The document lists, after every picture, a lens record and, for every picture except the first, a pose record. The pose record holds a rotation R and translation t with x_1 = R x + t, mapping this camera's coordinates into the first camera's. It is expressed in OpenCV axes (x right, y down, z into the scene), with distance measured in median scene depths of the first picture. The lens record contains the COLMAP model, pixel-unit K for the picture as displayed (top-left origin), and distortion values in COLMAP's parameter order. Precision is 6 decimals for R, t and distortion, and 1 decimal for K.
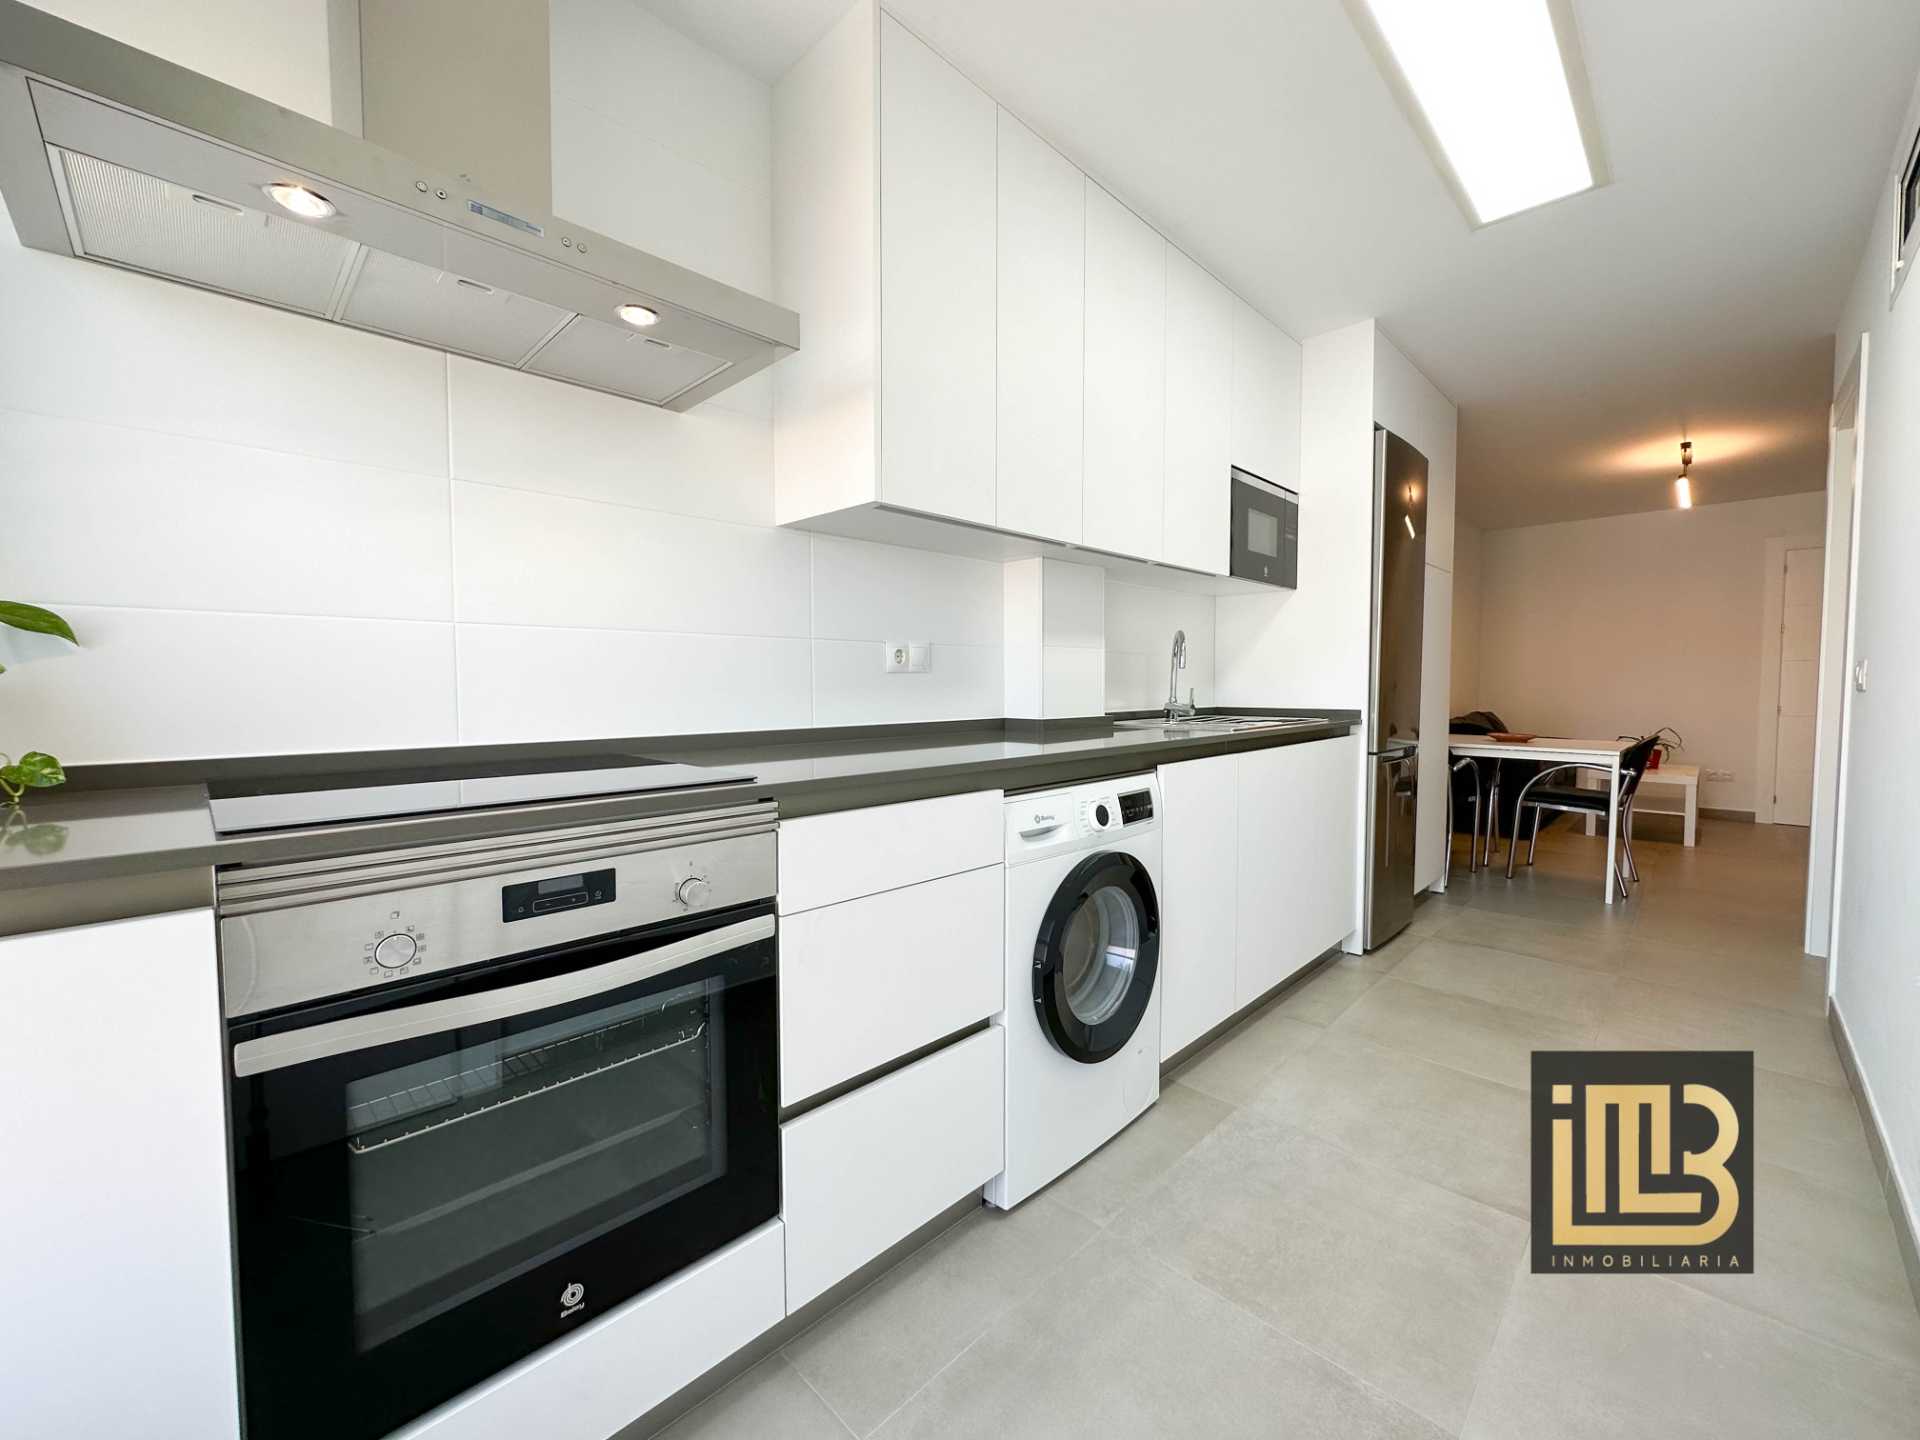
lens RADIAL K [[769.8, 0, 942.2], [0, 769.8, 714.7], [0, 0, 1]] dist [-0.006819, 0.002831]
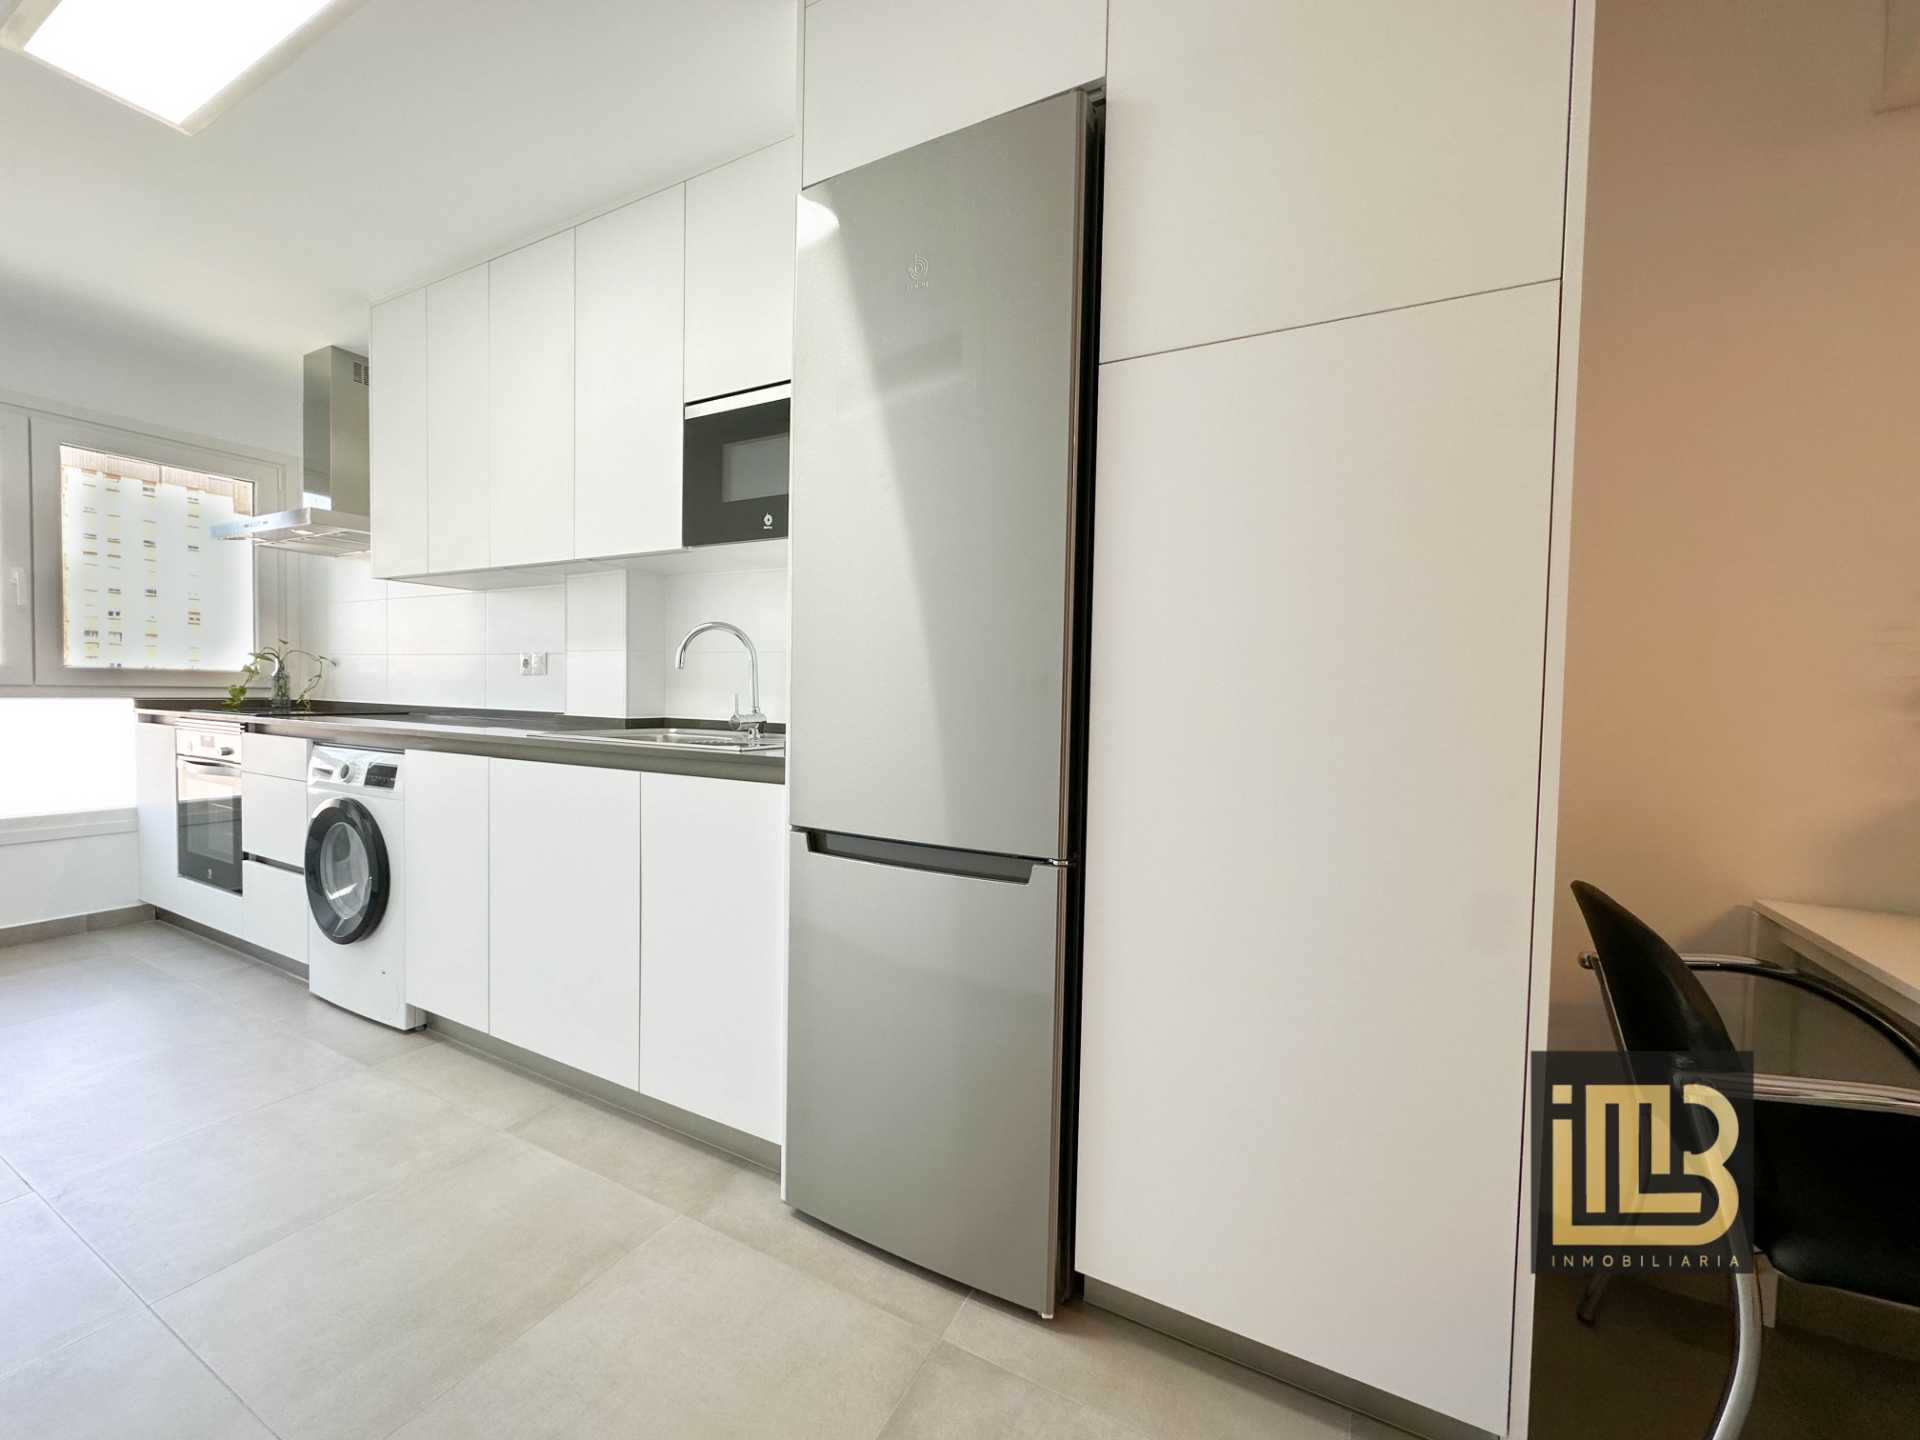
lens RADIAL K [[769.8, 0, 955.6], [0, 769.8, 713.7], [0, 0, 1]] dist [-0.006819, 0.002831]
pose [[0.294377, 0.033032, -0.955118, 1.684301], [-0.061044, 0.998012, 0.015701, -0.060387], [0.953738, 0.053682, 0.295809, 1.469096]]
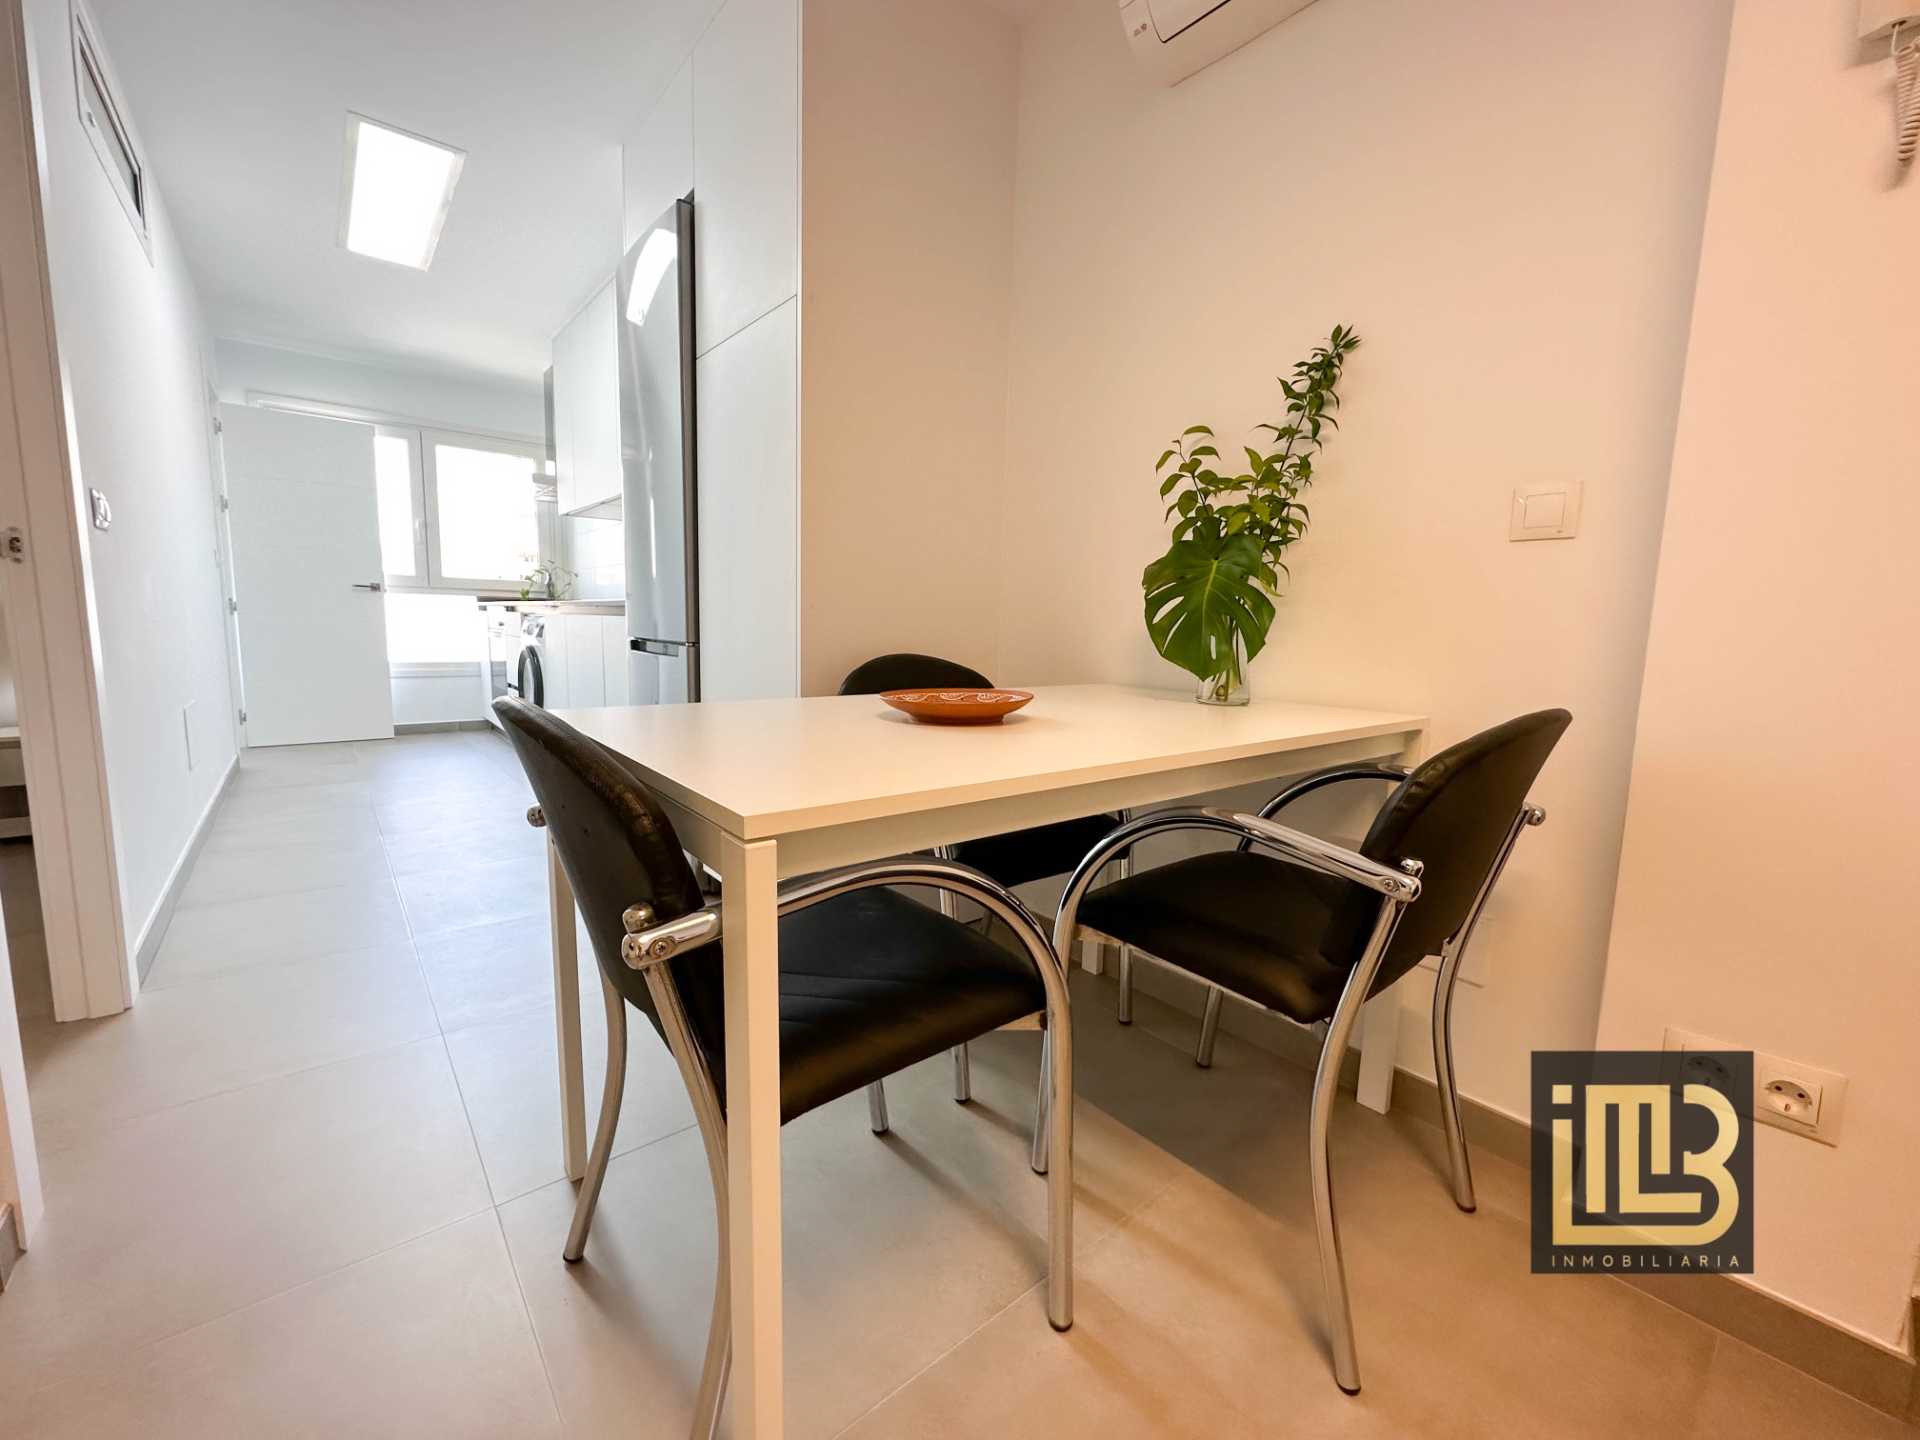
lens RADIAL K [[769.8, 0, 955.9], [0, 769.8, 717.9], [0, 0, 1]] dist [-0.006819, 0.002831]
pose [[-0.089579, 0.119630, -0.988769, 2.244740], [-0.071056, 0.989463, 0.126151, 0.005093], [0.993442, 0.081558, -0.080135, 2.277963]]
